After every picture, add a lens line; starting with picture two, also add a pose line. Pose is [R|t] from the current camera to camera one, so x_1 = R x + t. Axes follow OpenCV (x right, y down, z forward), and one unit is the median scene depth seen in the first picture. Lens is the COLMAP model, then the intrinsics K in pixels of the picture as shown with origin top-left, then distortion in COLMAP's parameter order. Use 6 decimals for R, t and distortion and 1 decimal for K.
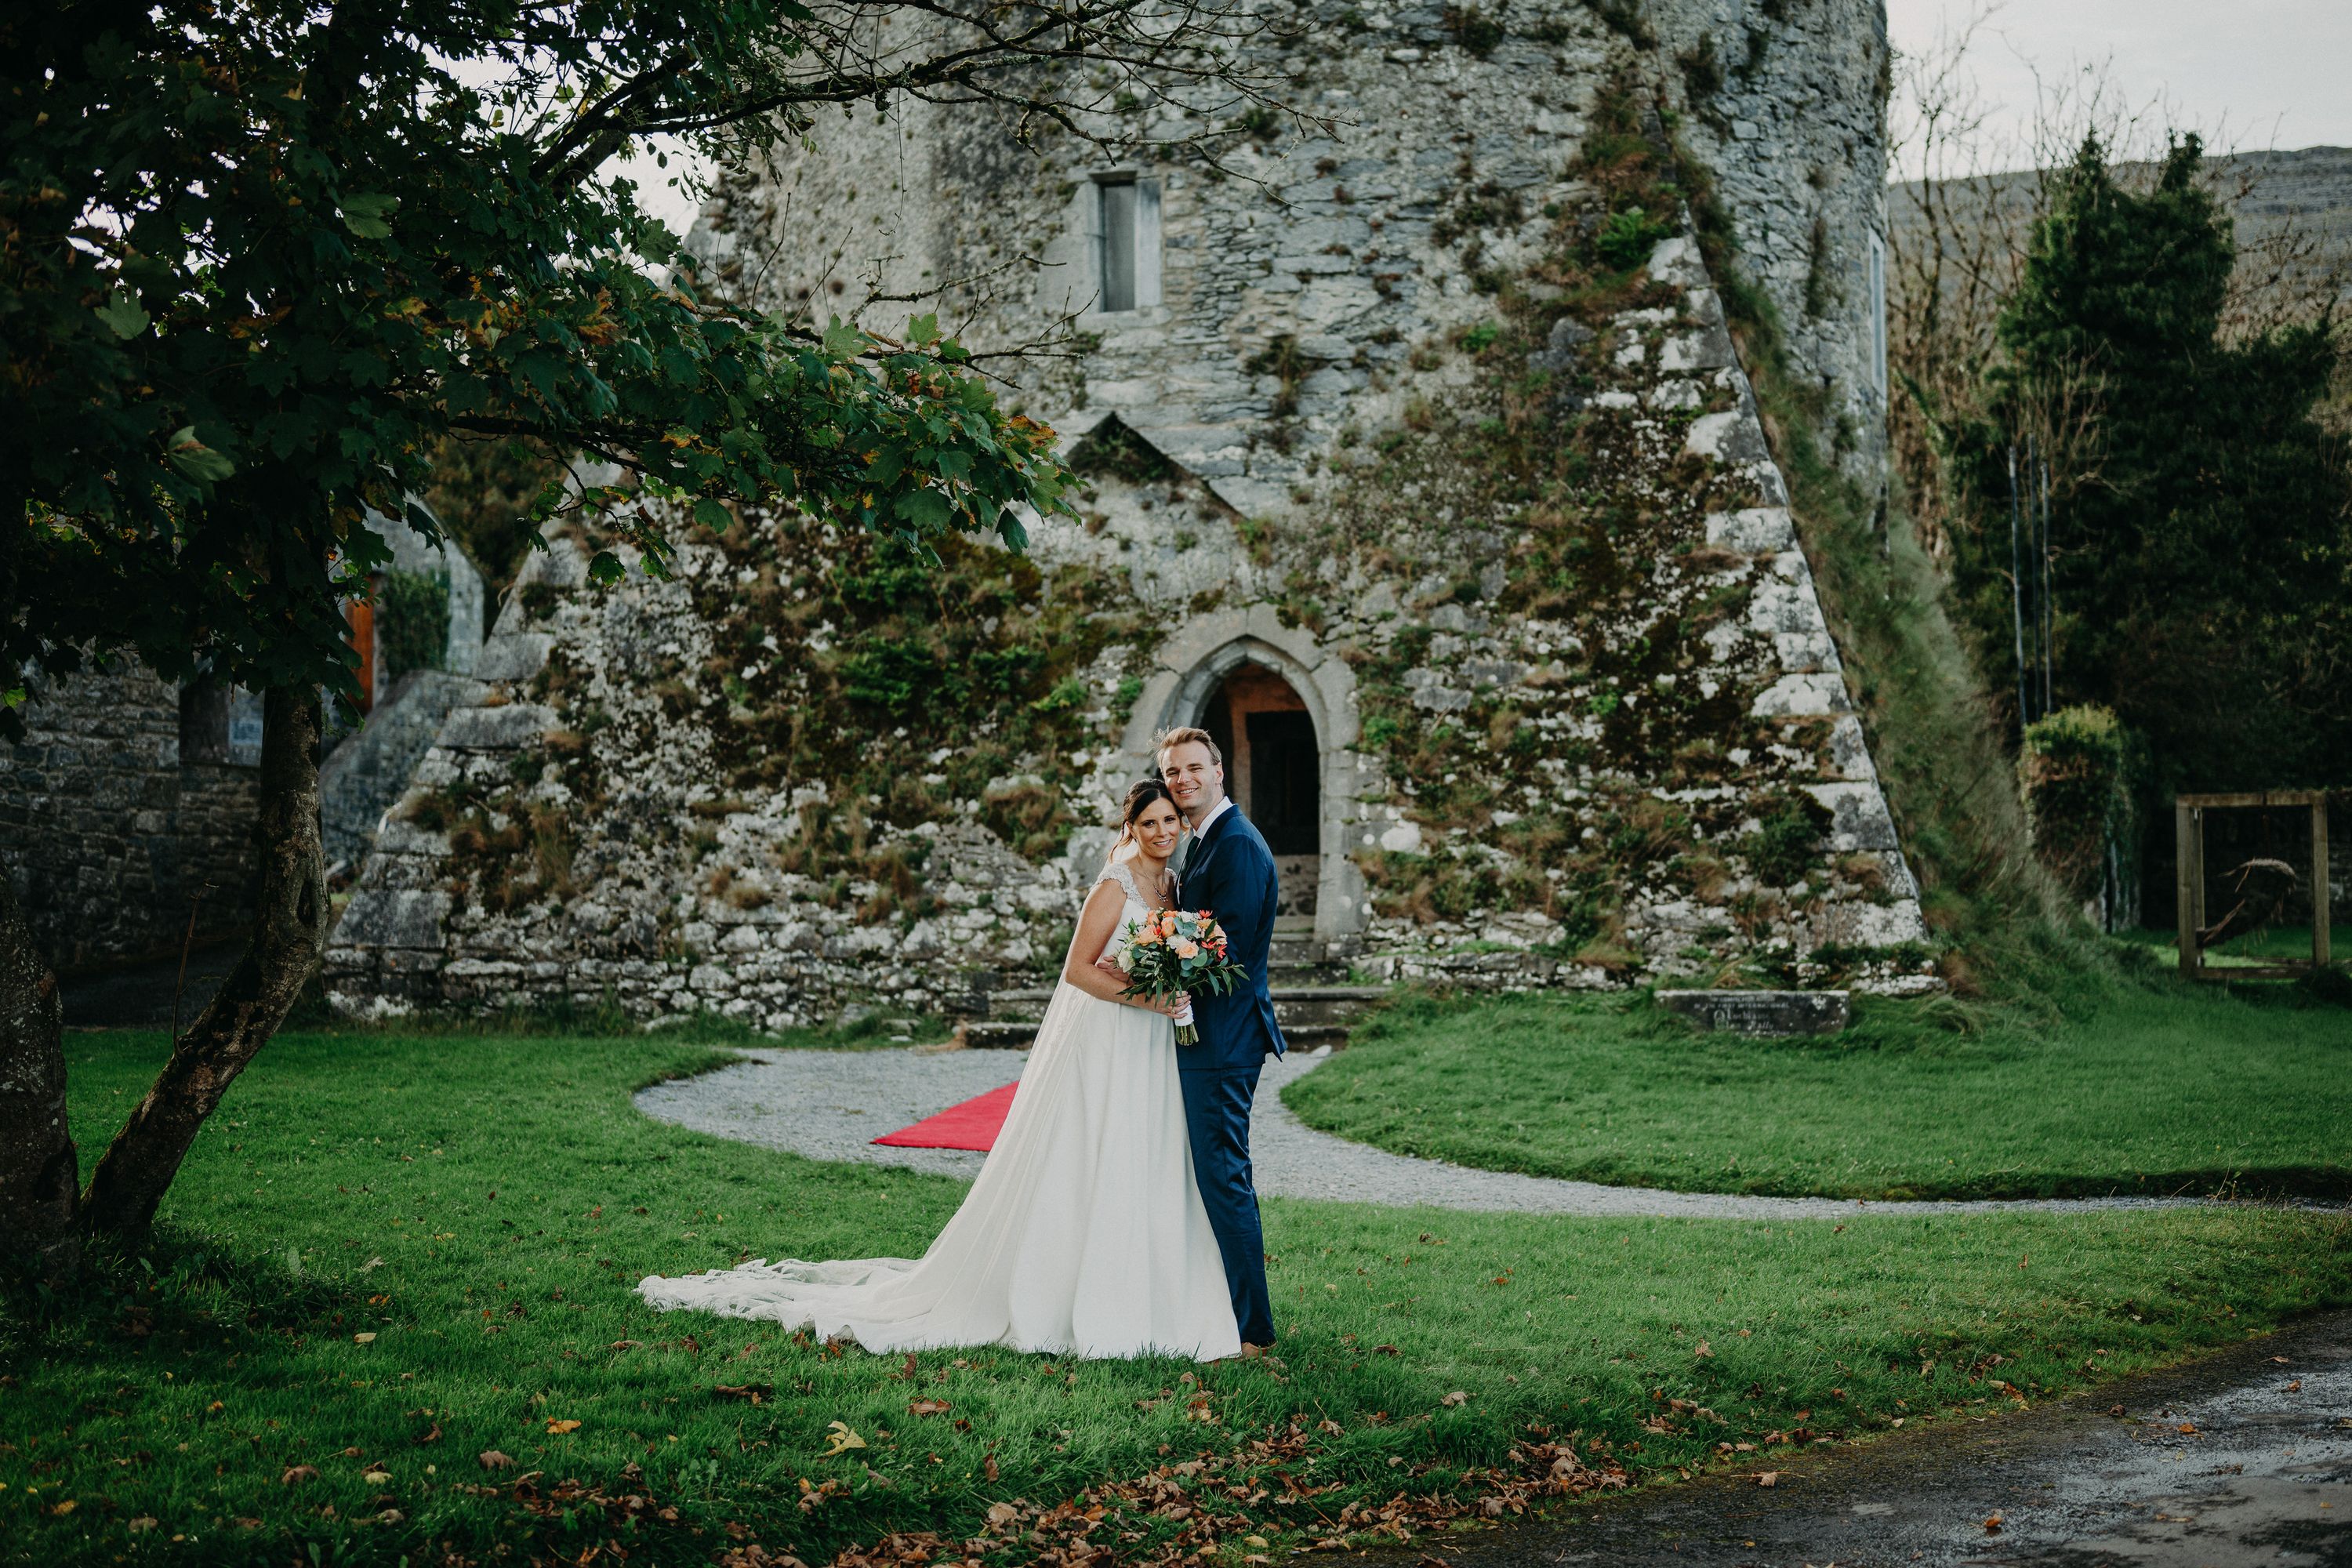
lens RADIAL K [[3511.1, 0, 1225.8], [0, 3511.1, 756.2], [0, 0, 1]] dist [0.001139, -0.234517]
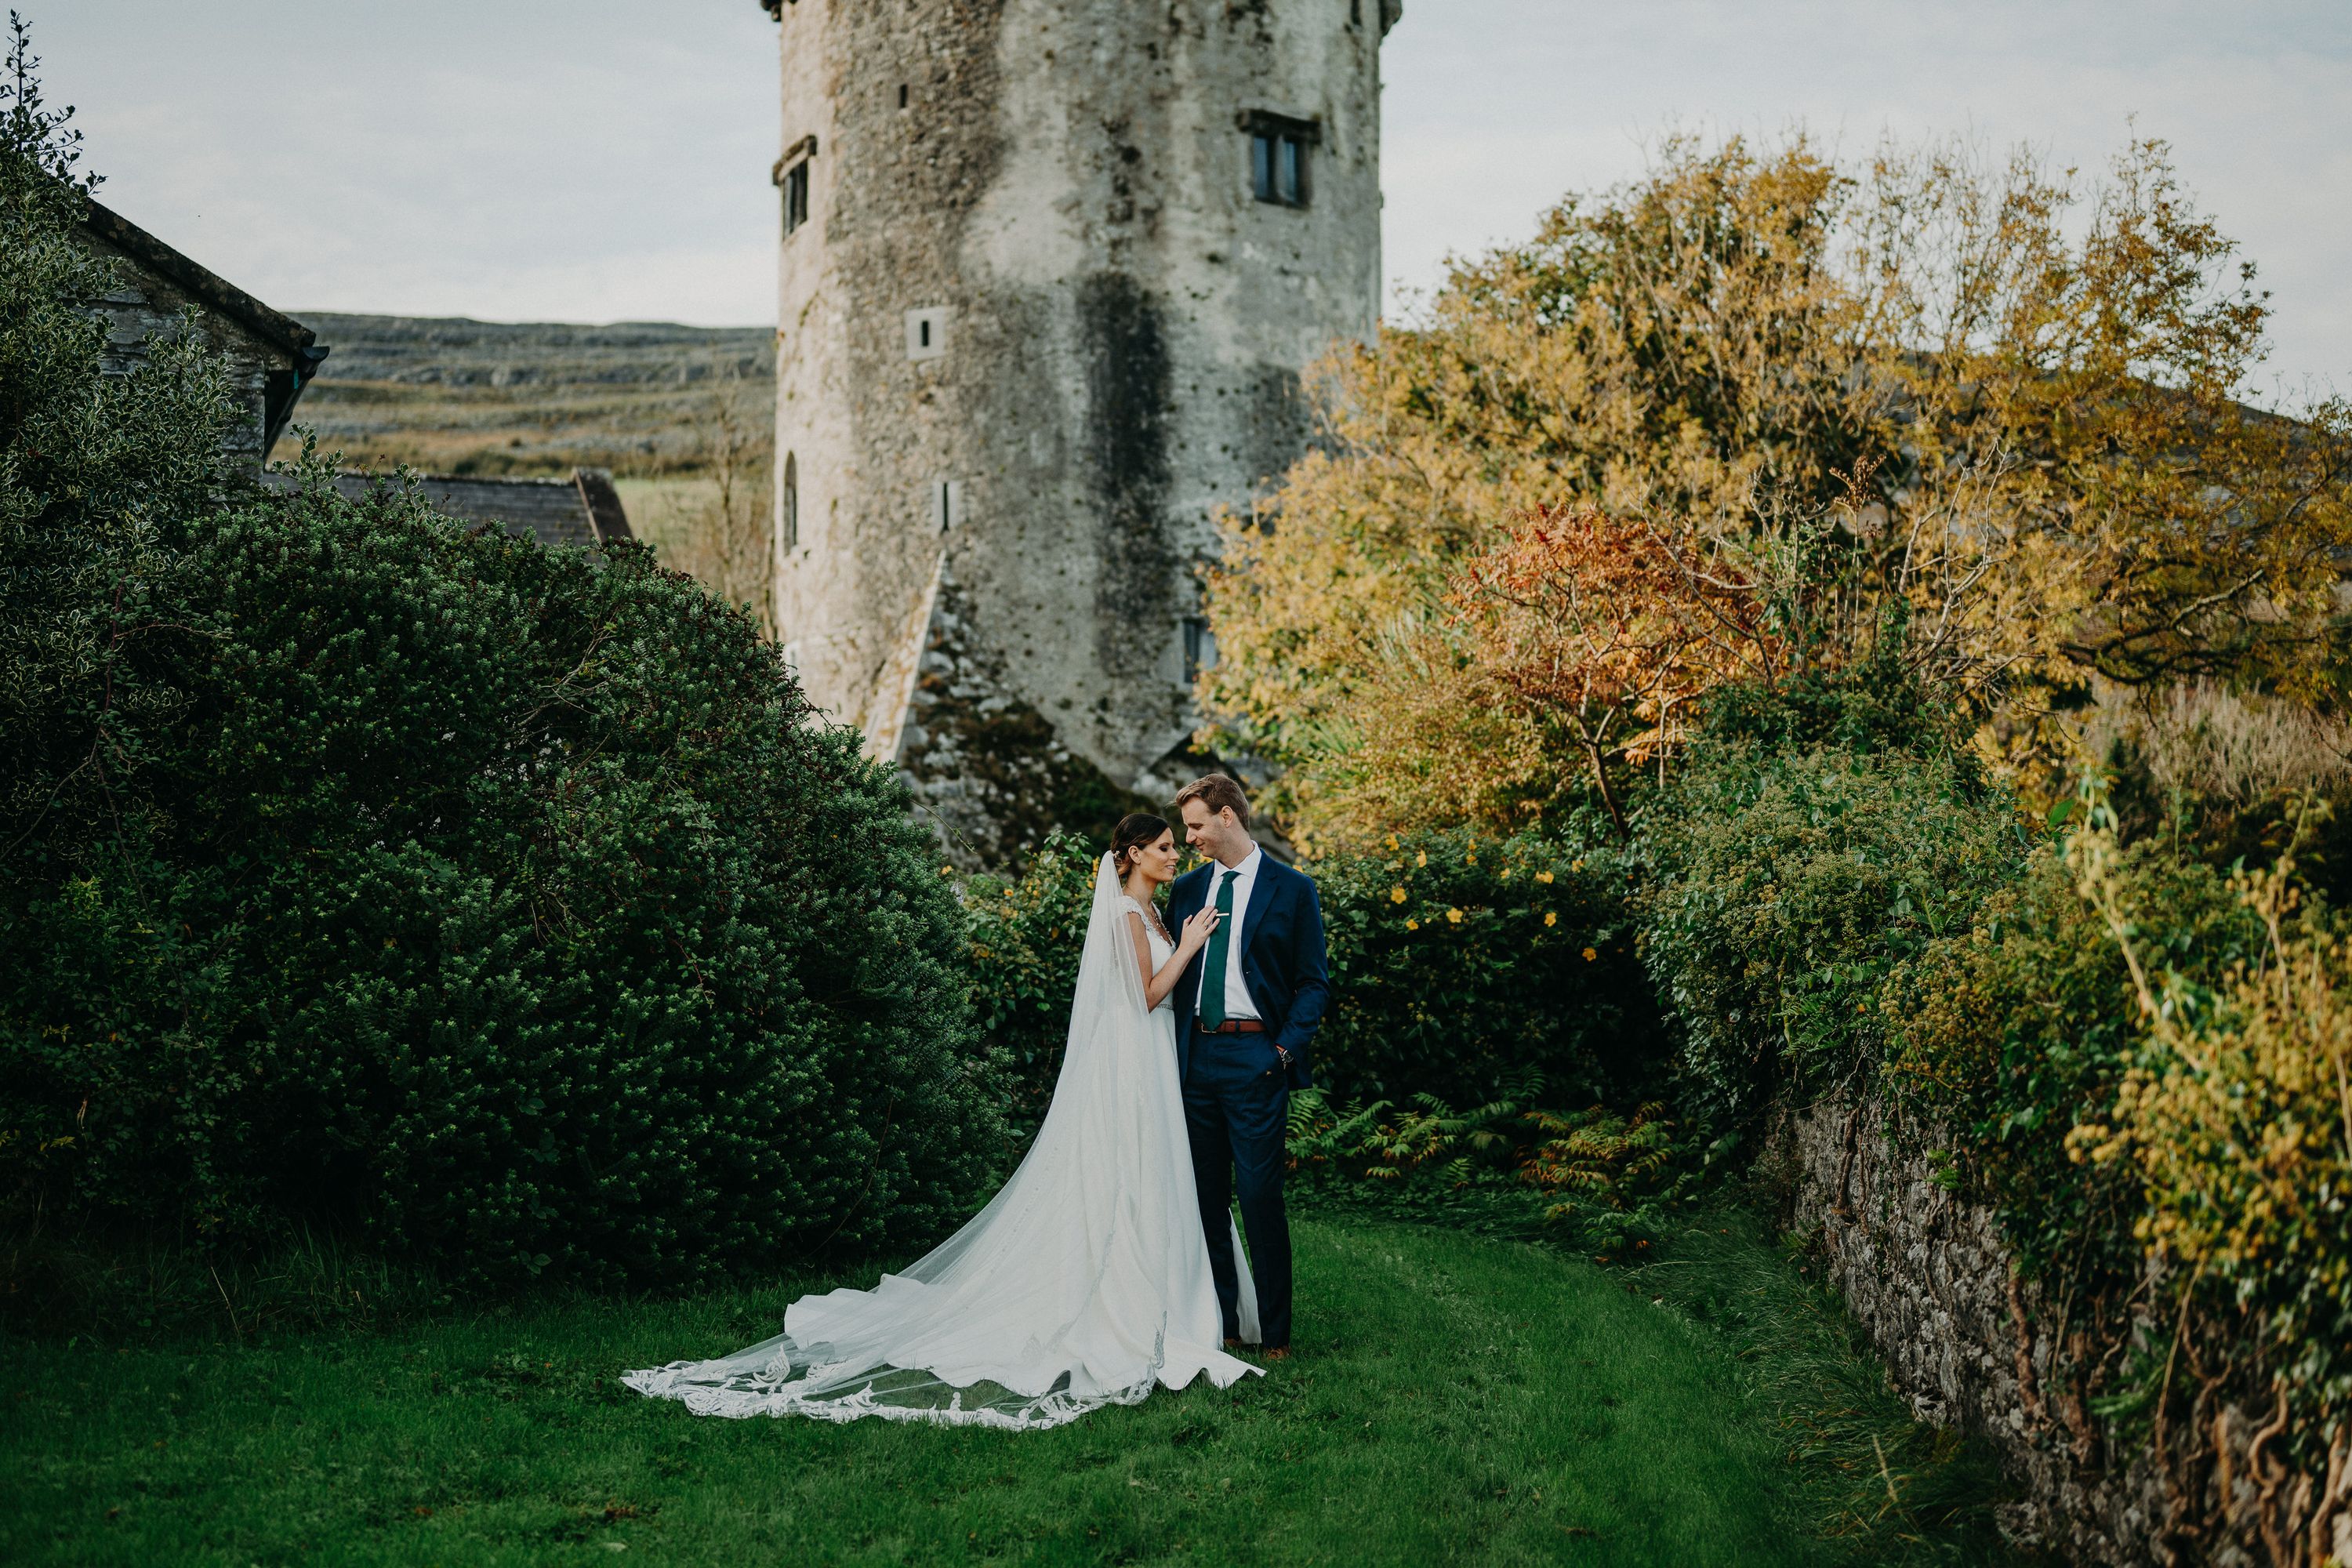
lens RADIAL K [[3511.1, 0, 1225.8], [0, 3511.1, 756.2], [0, 0, 1]] dist [0.001139, -0.234517]
pose [[0.763579, 0.067315, 0.642196, -1.398489], [-0.040756, 0.997593, -0.056108, 0.034037], [-0.644426, 0.016670, 0.764485, -0.632680]]
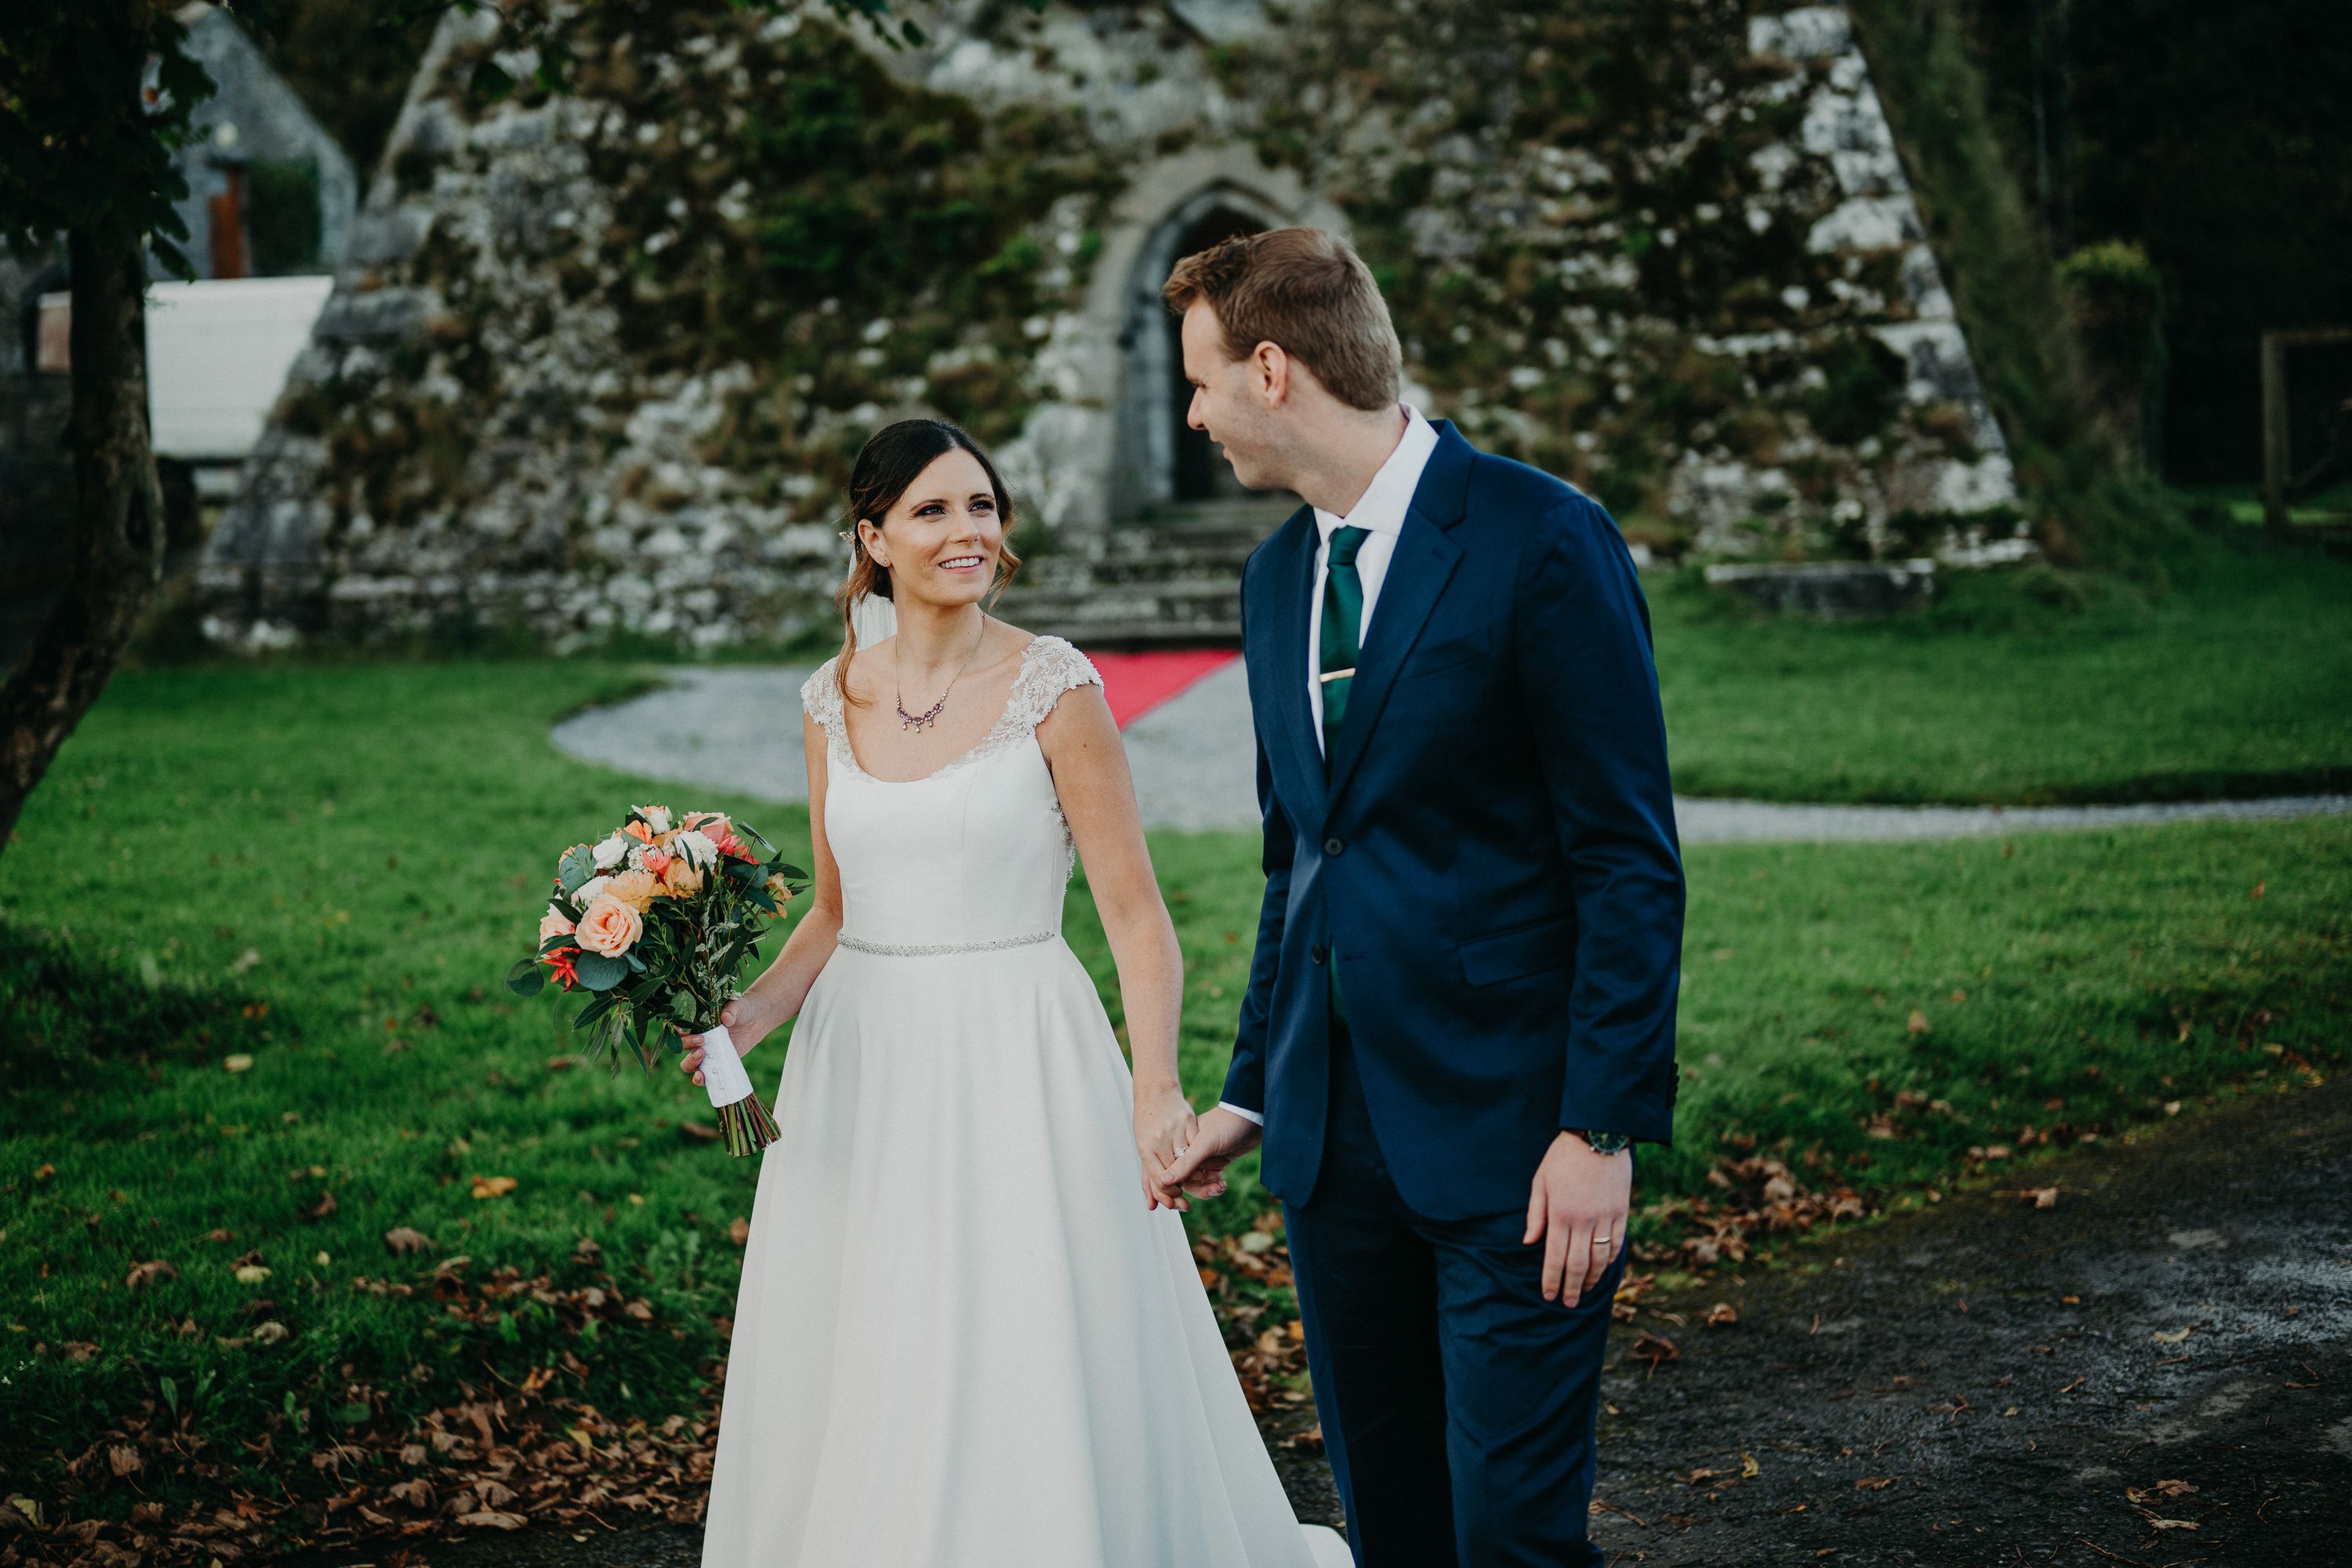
lens RADIAL K [[3598.5, 0, 1078.0], [0, 3598.5, 741.6], [0, 0, 1]] dist [-0.000870, -0.174187]
pose [[0.999299, -0.032457, -0.018645, -0.017603], [0.034320, 0.993303, 0.110324, 0.004614], [0.014940, -0.110887, 0.993721, 0.093885]]
